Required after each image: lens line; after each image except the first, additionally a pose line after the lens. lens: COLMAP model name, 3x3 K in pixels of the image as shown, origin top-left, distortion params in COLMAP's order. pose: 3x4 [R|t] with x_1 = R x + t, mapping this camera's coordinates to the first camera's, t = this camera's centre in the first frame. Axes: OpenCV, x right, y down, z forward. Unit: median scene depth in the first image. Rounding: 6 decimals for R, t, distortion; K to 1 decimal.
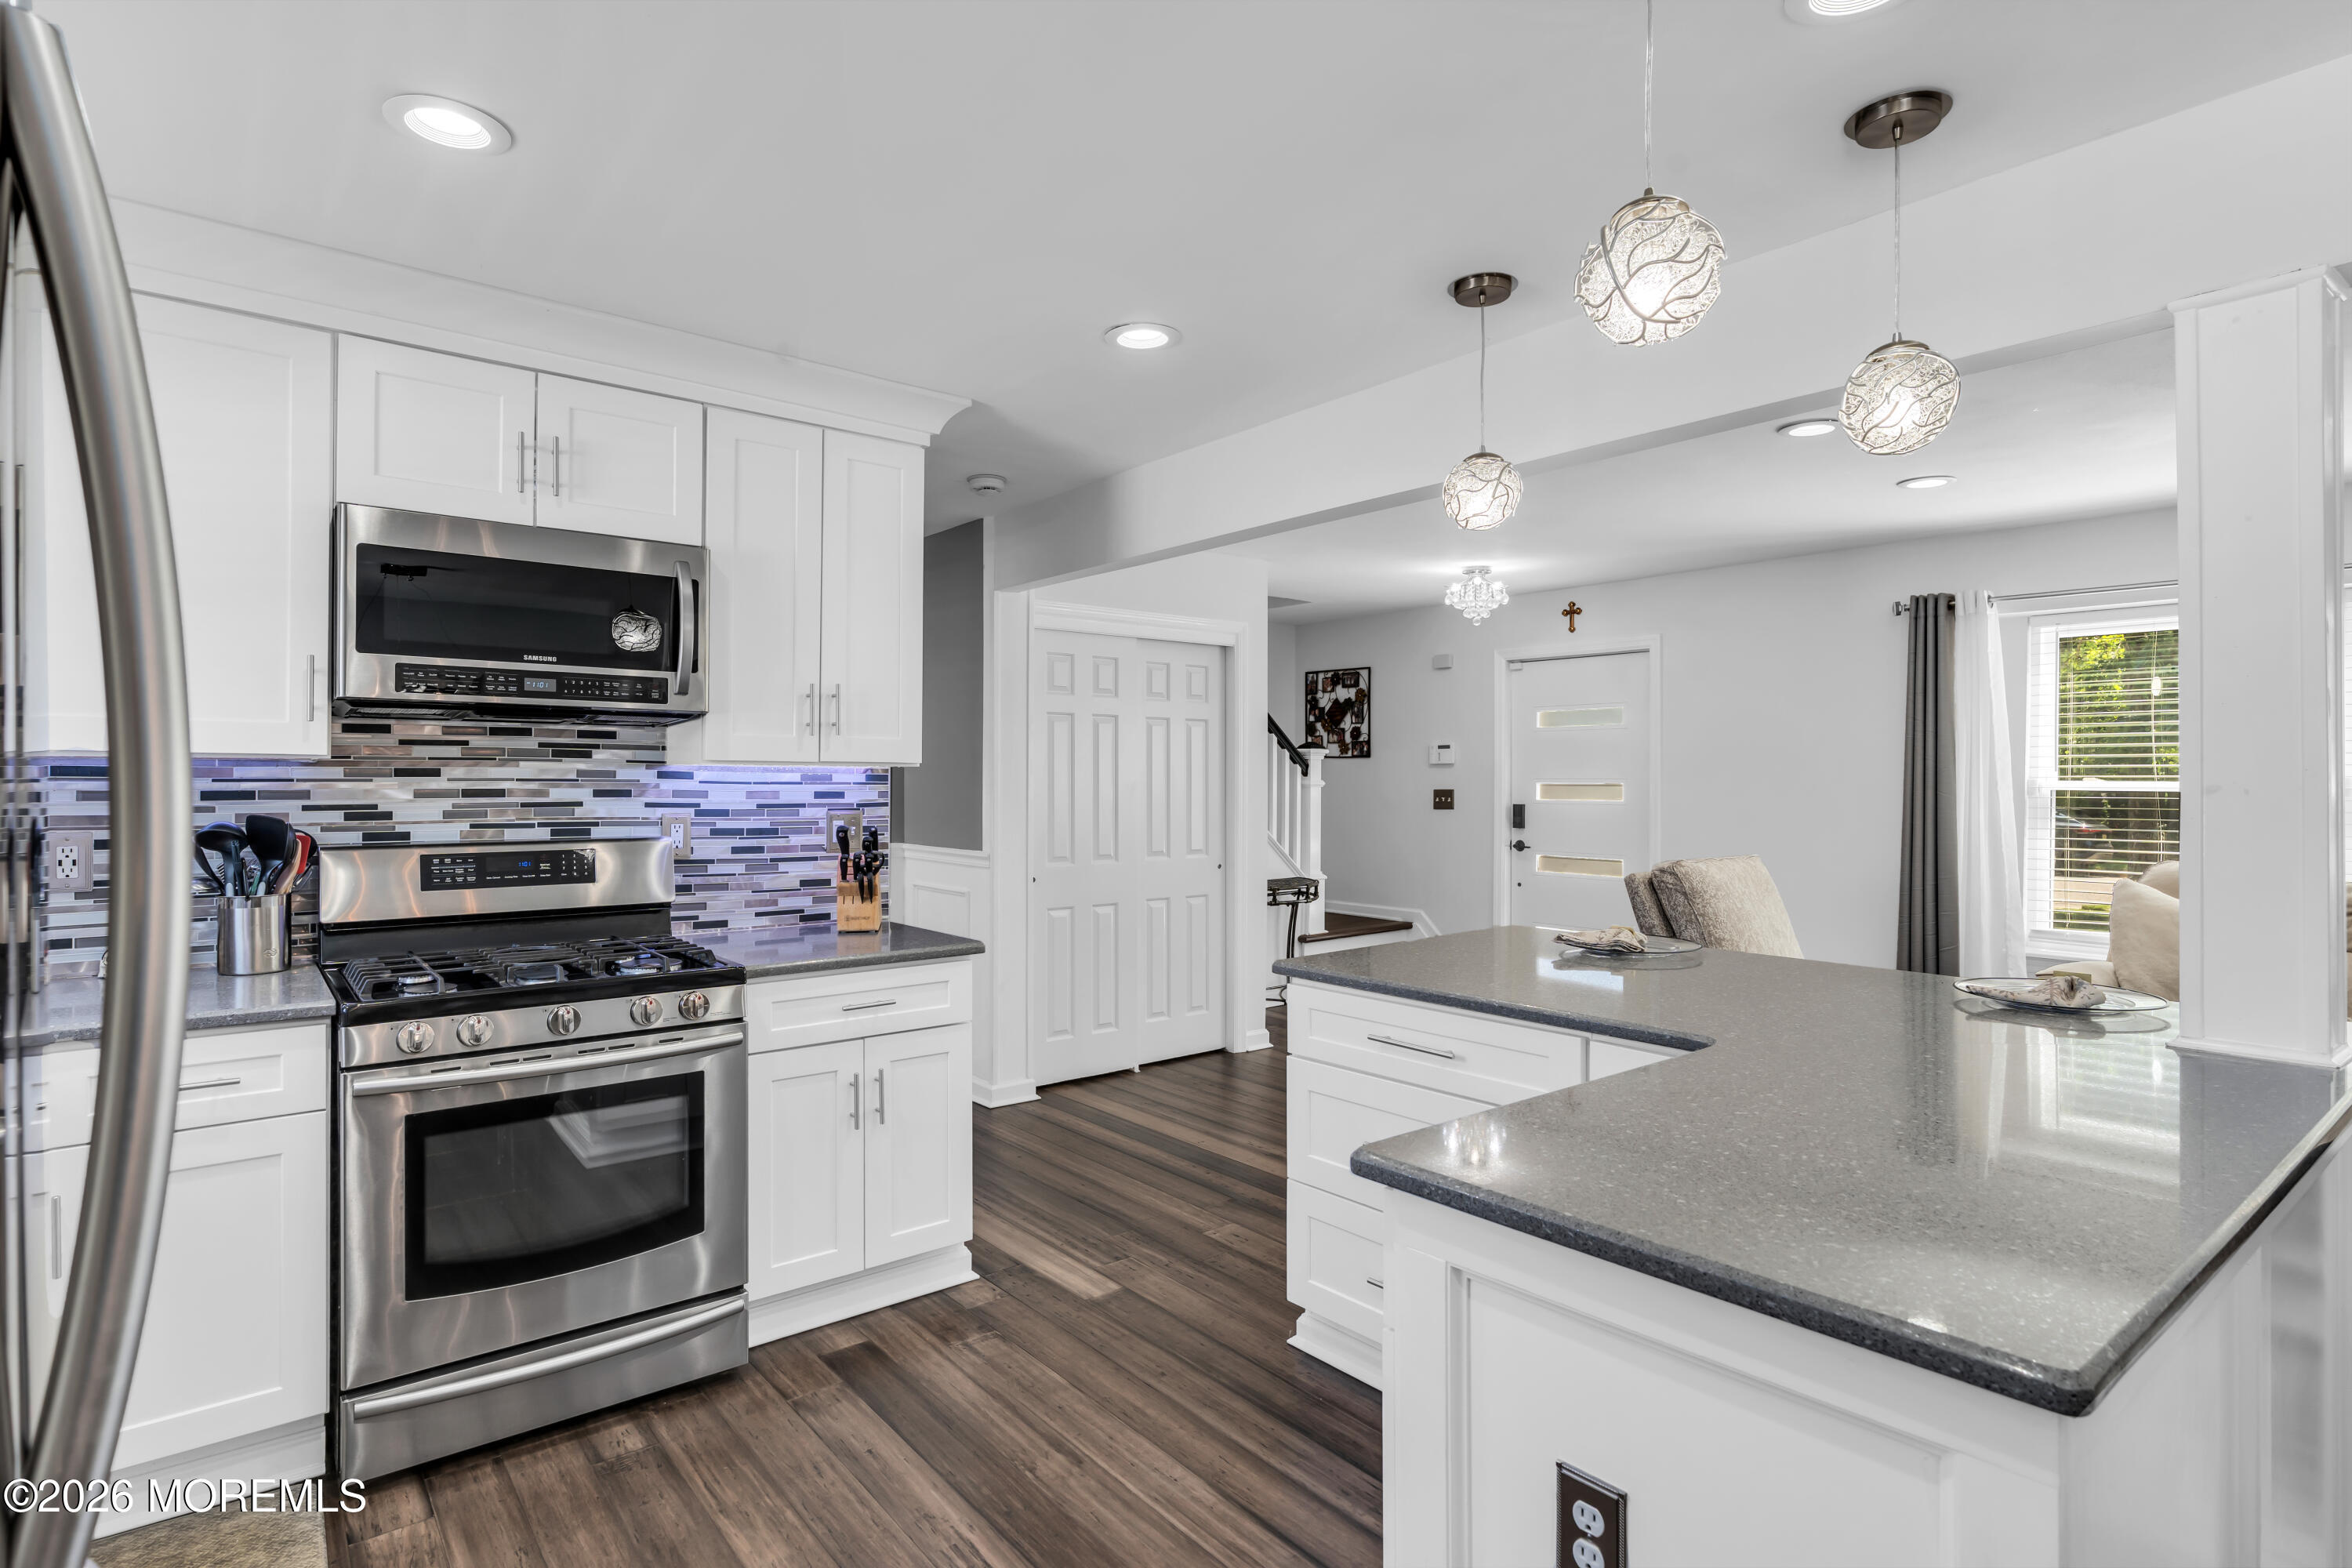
lens RADIAL K [[1178.9, 0, 1157.0], [0, 1178.9, 787.8], [0, 0, 1]] dist [-0.009789, -0.000620]
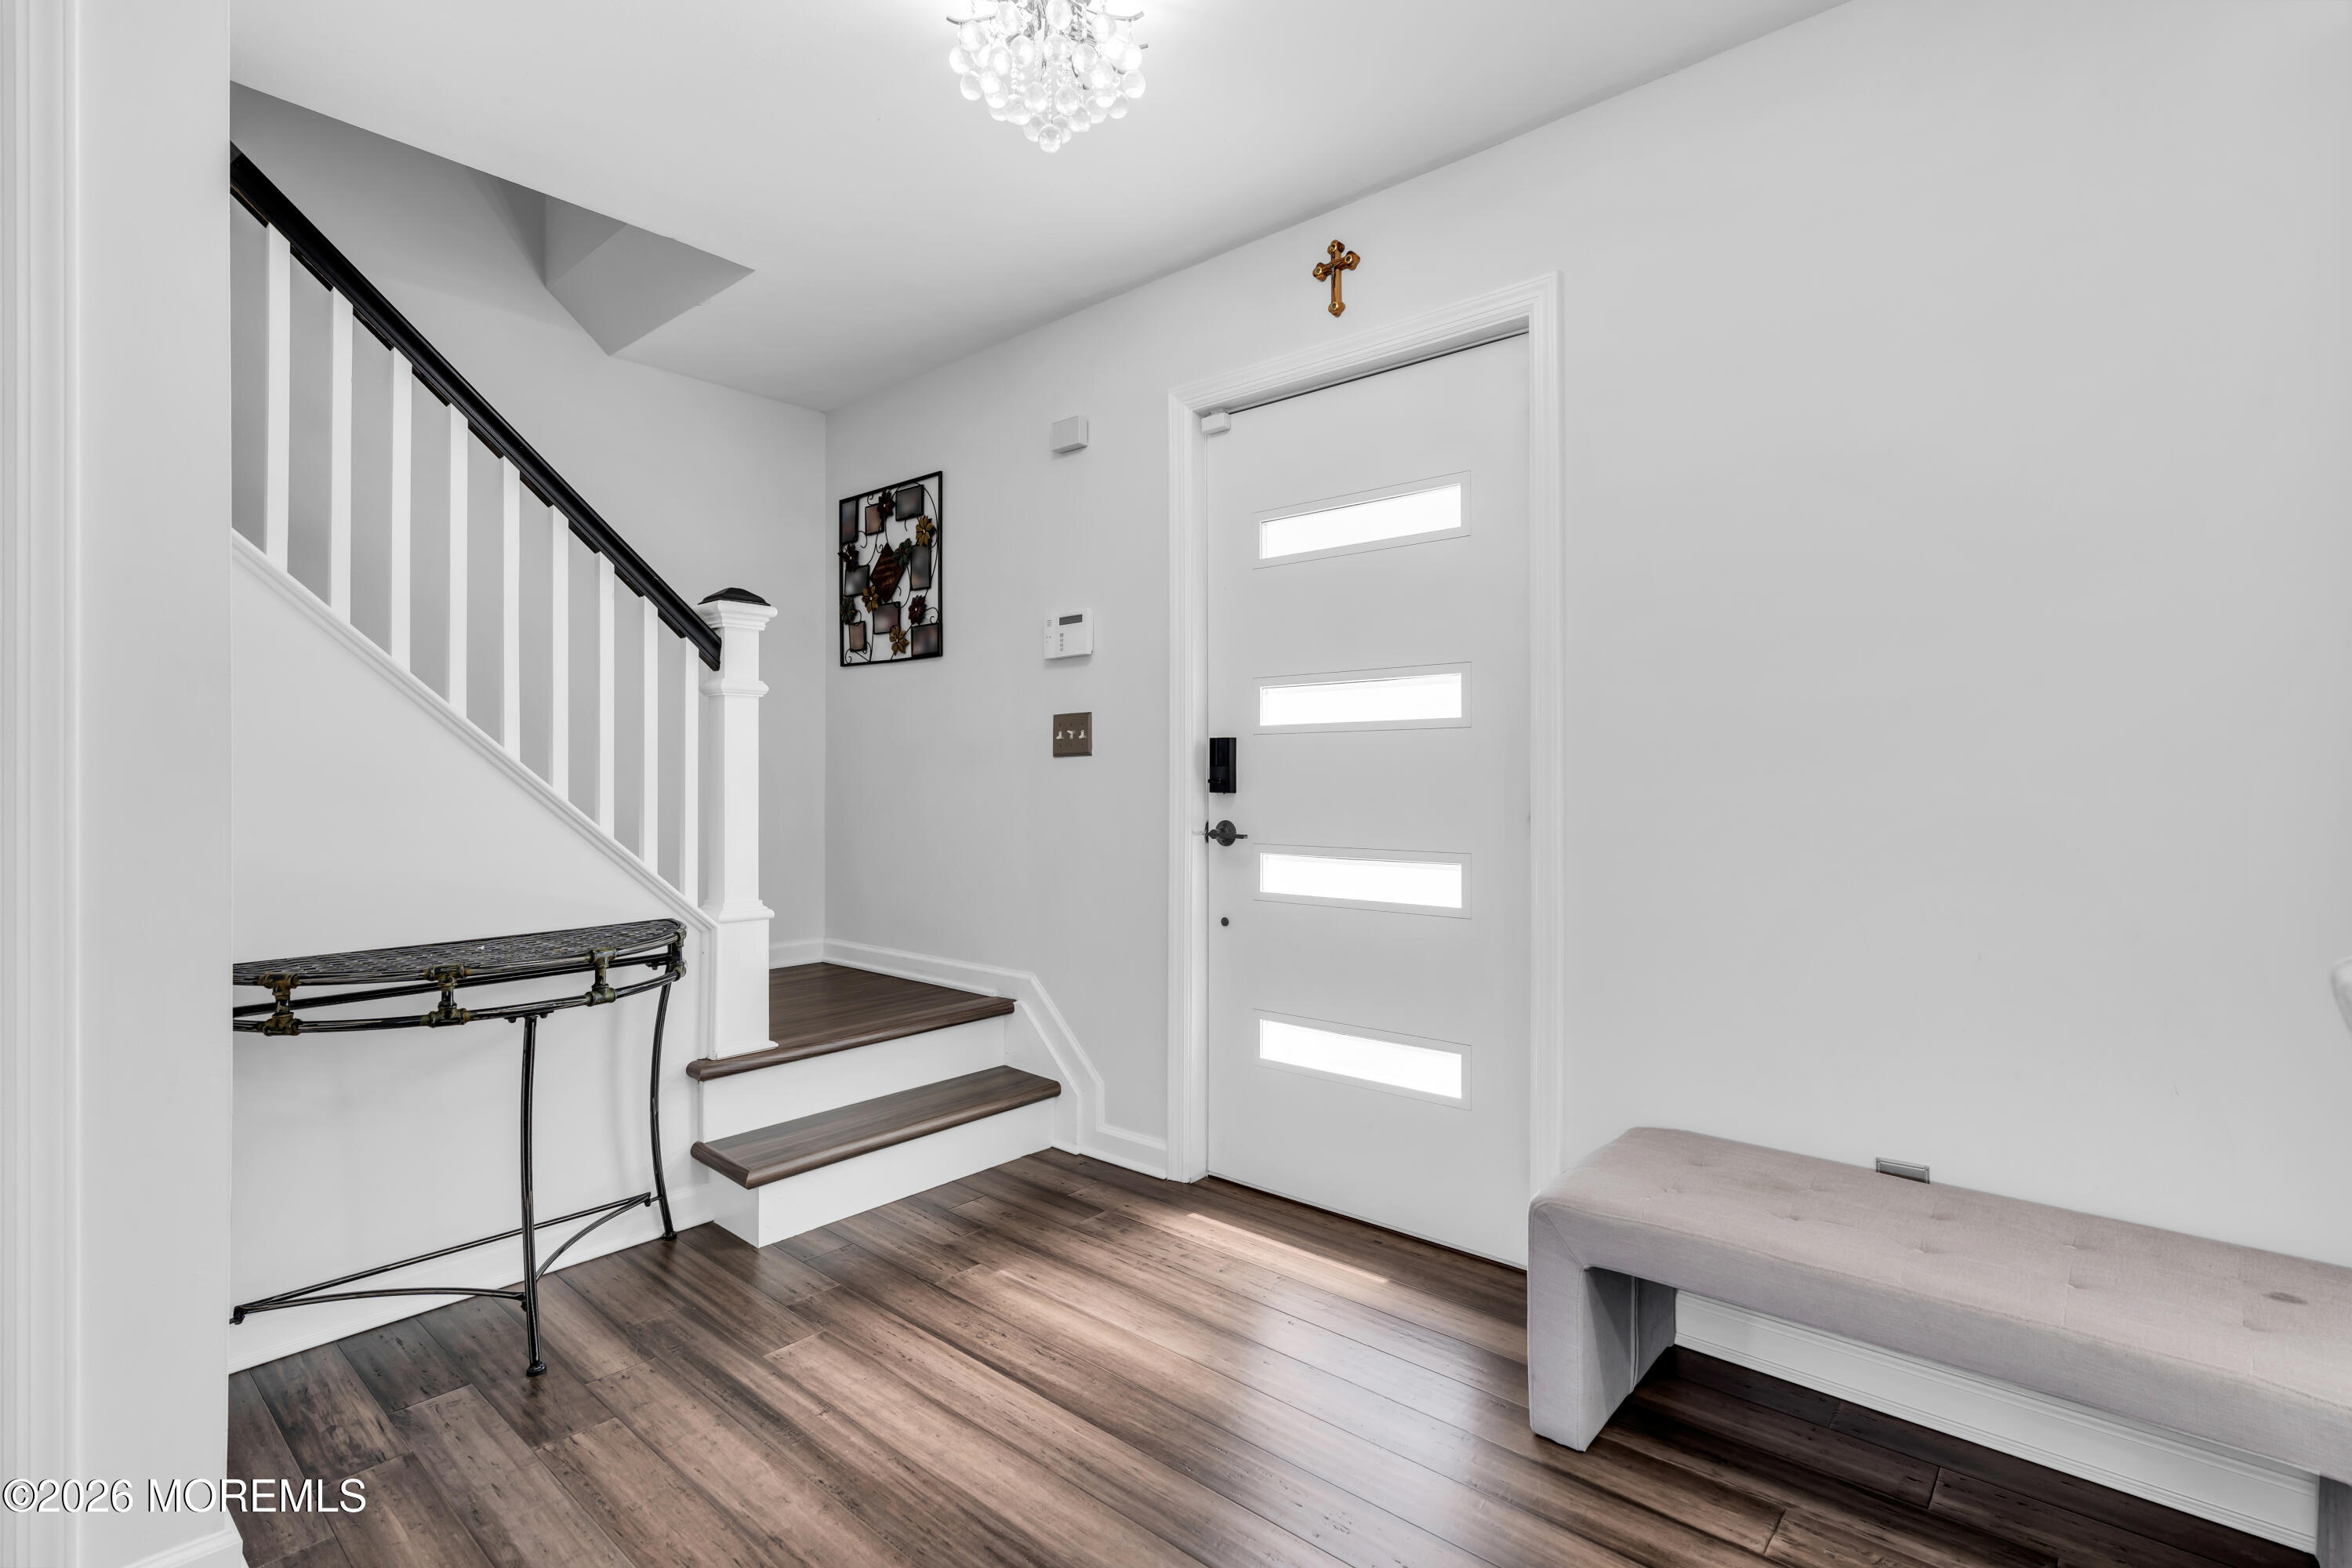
lens RADIAL K [[1060.2, 0, 1154.2], [0, 1060.2, 779.9], [0, 0, 1]] dist [-0.012842, 0.003018]
pose [[0.985095, -0.003471, 0.171975, 0.264626], [0.004136, 0.999985, -0.003506, 0.037966], [-0.171960, 0.004165, 0.985095, 0.760128]]
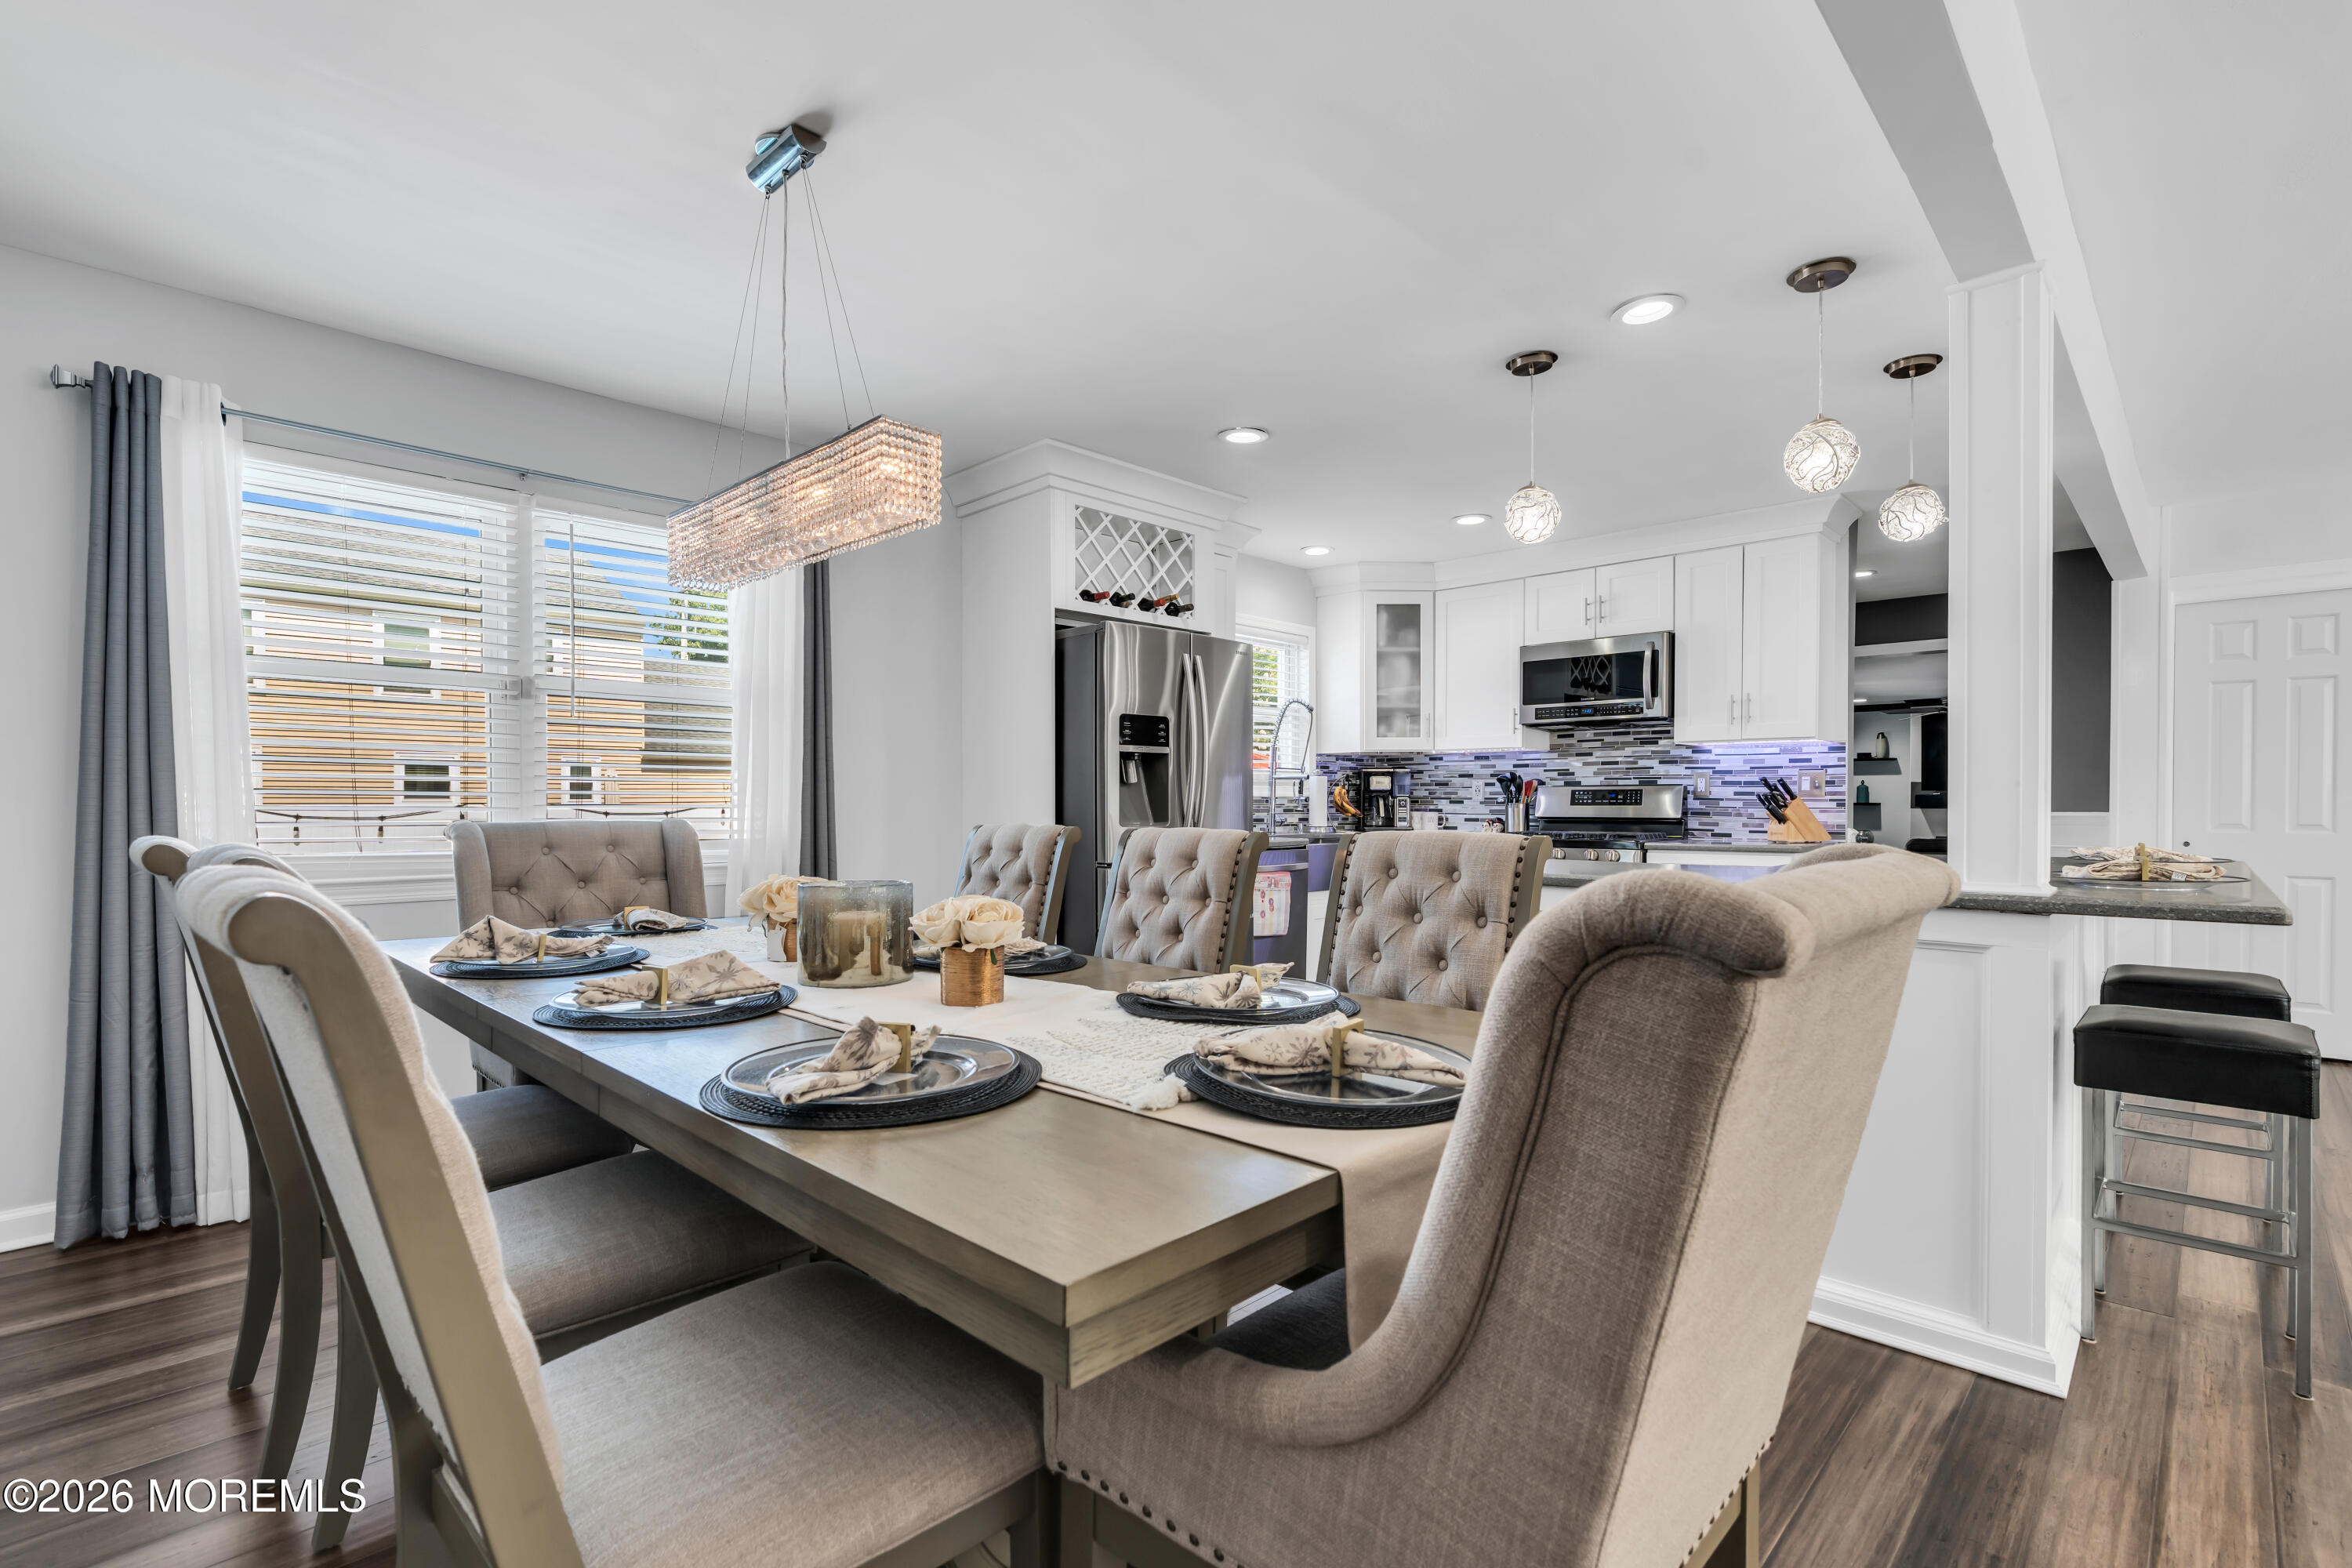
lens RADIAL K [[1060.2, 0, 1168.4], [0, 1060.2, 823.6], [0, 0, 1]] dist [-0.012842, 0.003018]
pose [[0.110042, 0.017698, -0.993769, 0.640330], [-0.008574, 0.999821, 0.016856, 0.045528], [0.993890, 0.006666, 0.110174, -0.003649]]
